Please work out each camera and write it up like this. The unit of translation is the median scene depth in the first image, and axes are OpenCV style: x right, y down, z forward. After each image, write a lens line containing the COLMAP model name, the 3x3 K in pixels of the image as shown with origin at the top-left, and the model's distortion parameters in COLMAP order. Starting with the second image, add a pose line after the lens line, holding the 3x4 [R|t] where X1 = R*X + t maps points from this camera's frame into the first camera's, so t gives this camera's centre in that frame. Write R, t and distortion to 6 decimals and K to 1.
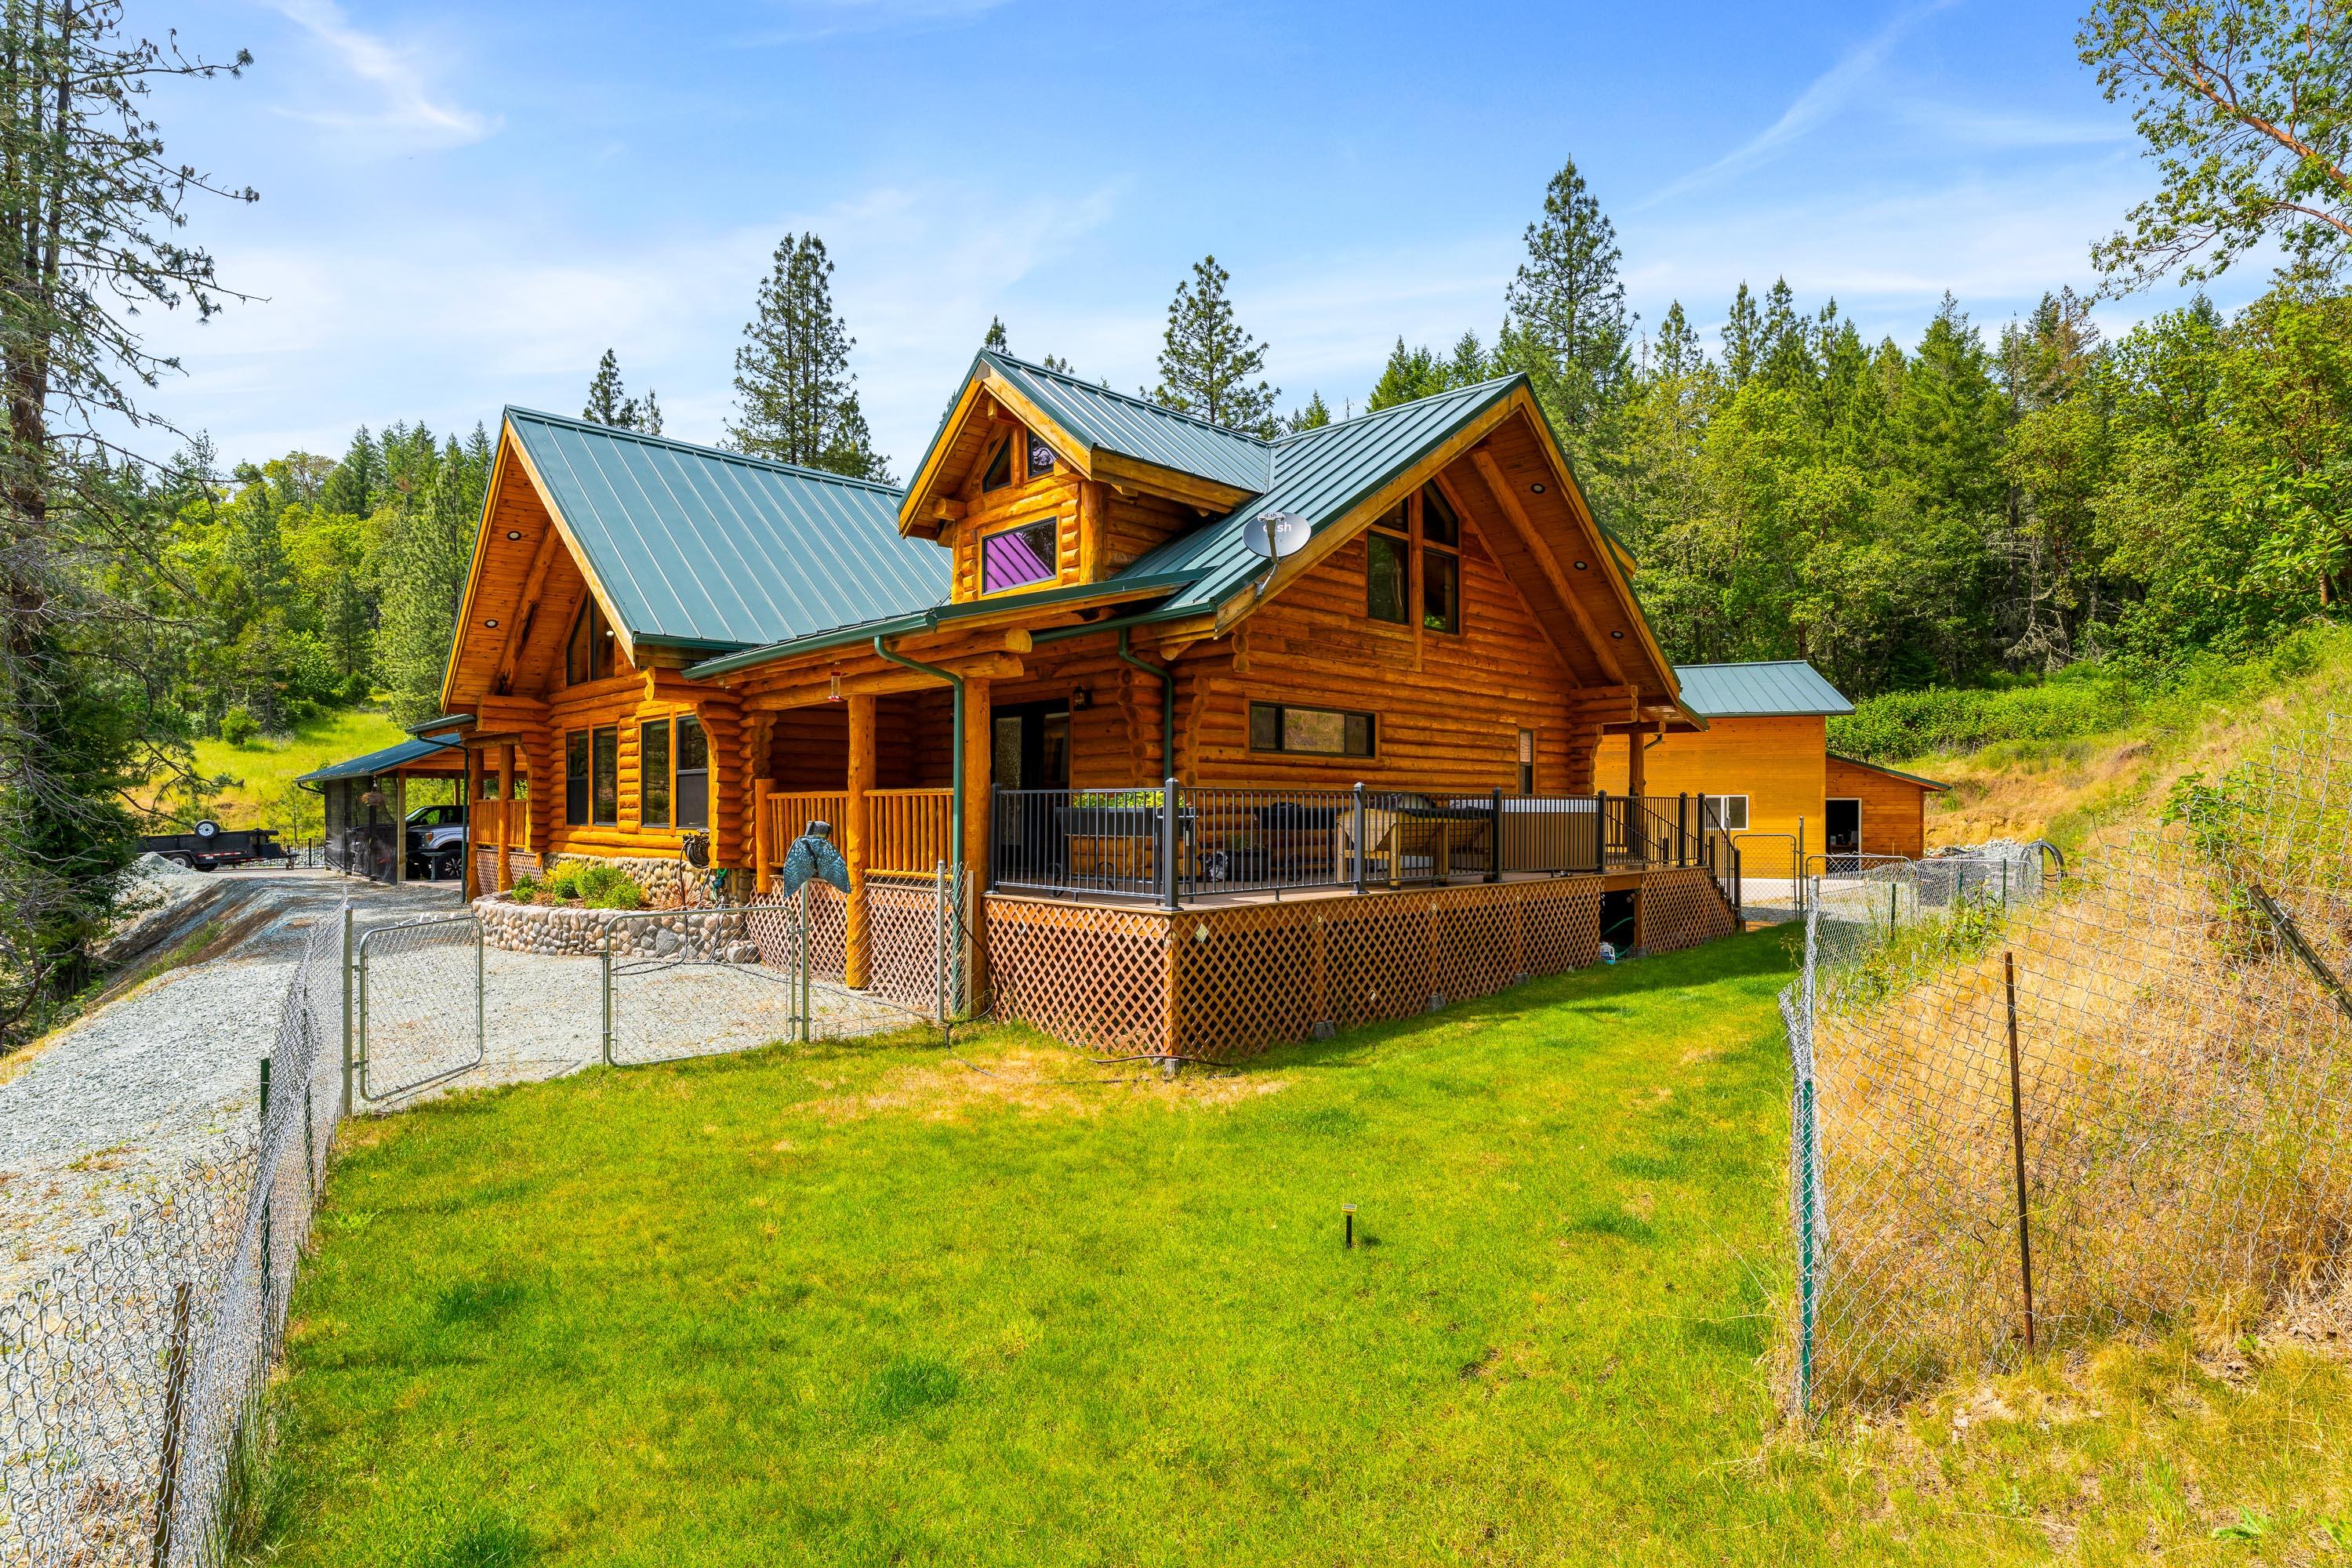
lens RADIAL K [[1157.3, 0, 1142.3], [0, 1157.3, 811.0], [0, 0, 1]] dist [-0.001916, 0.002539]
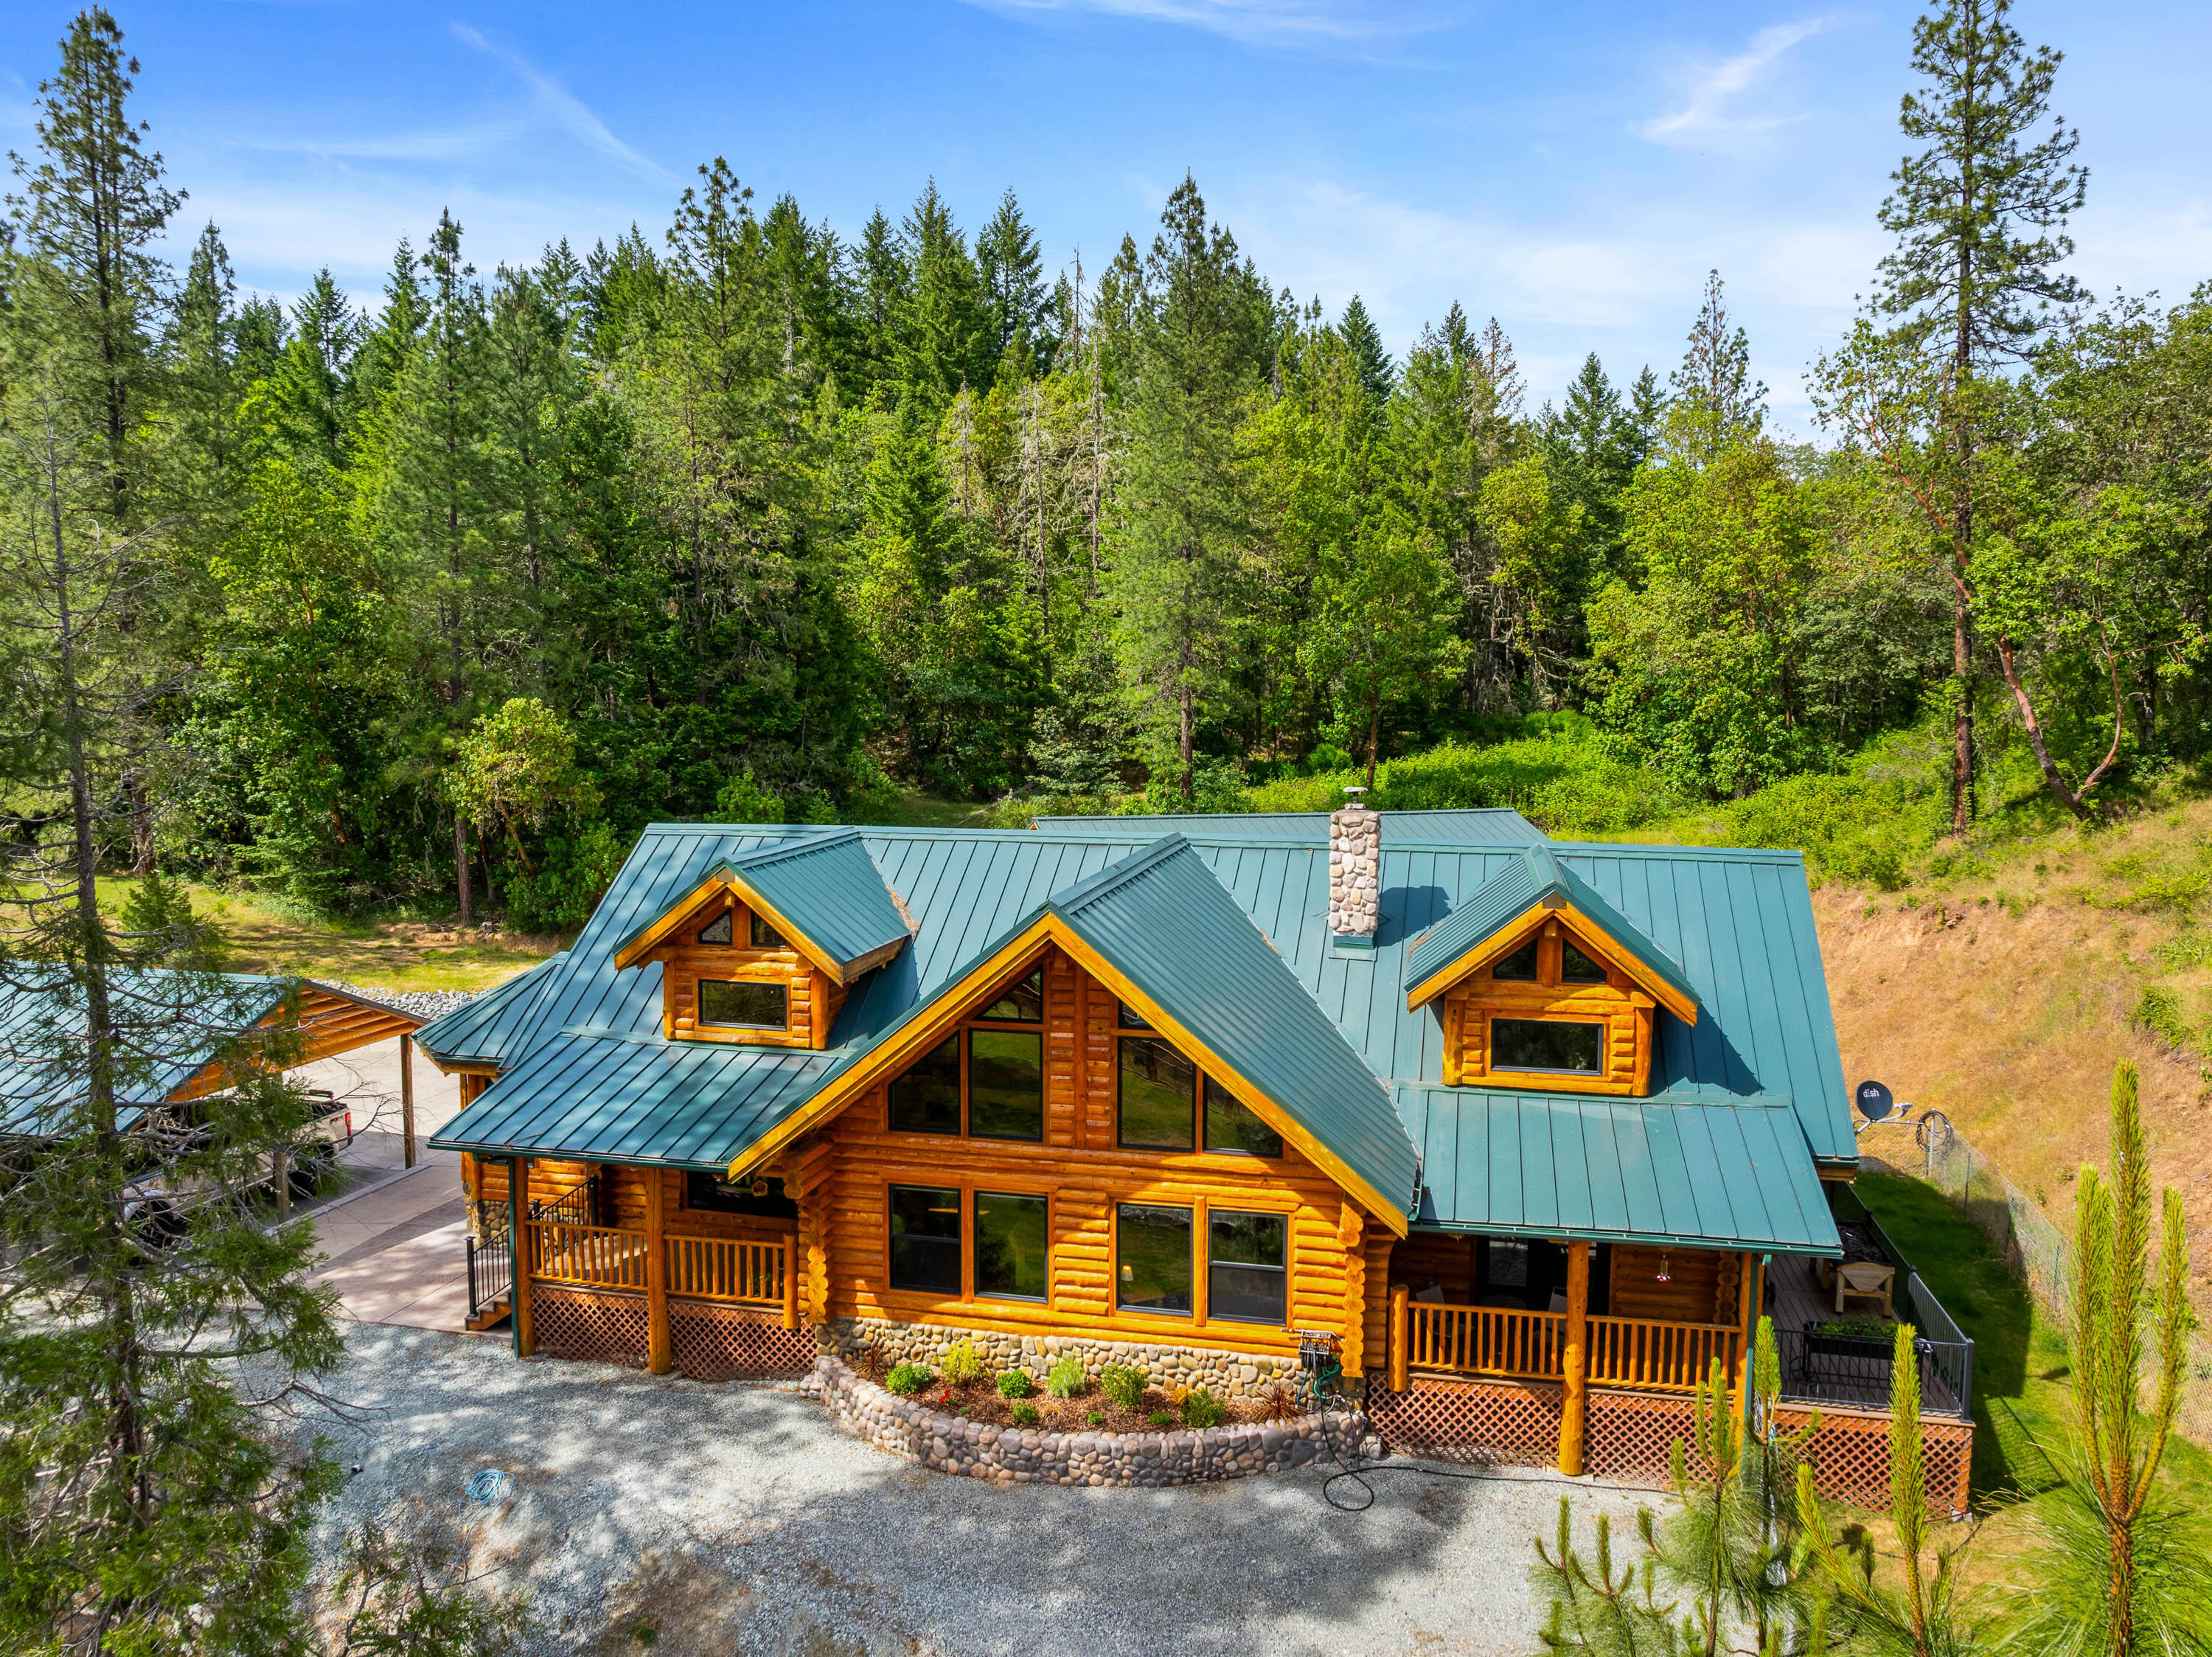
lens RADIAL K [[1552.1, 0, 1109.1], [0, 1552.1, 824.8], [0, 0, 1]] dist [-0.040421, 0.015489]
pose [[0.841792, -0.045821, 0.537854, -1.135324], [0.003045, 0.996778, 0.080153, -0.497292], [-0.539794, -0.065835, 0.839219, -0.028581]]
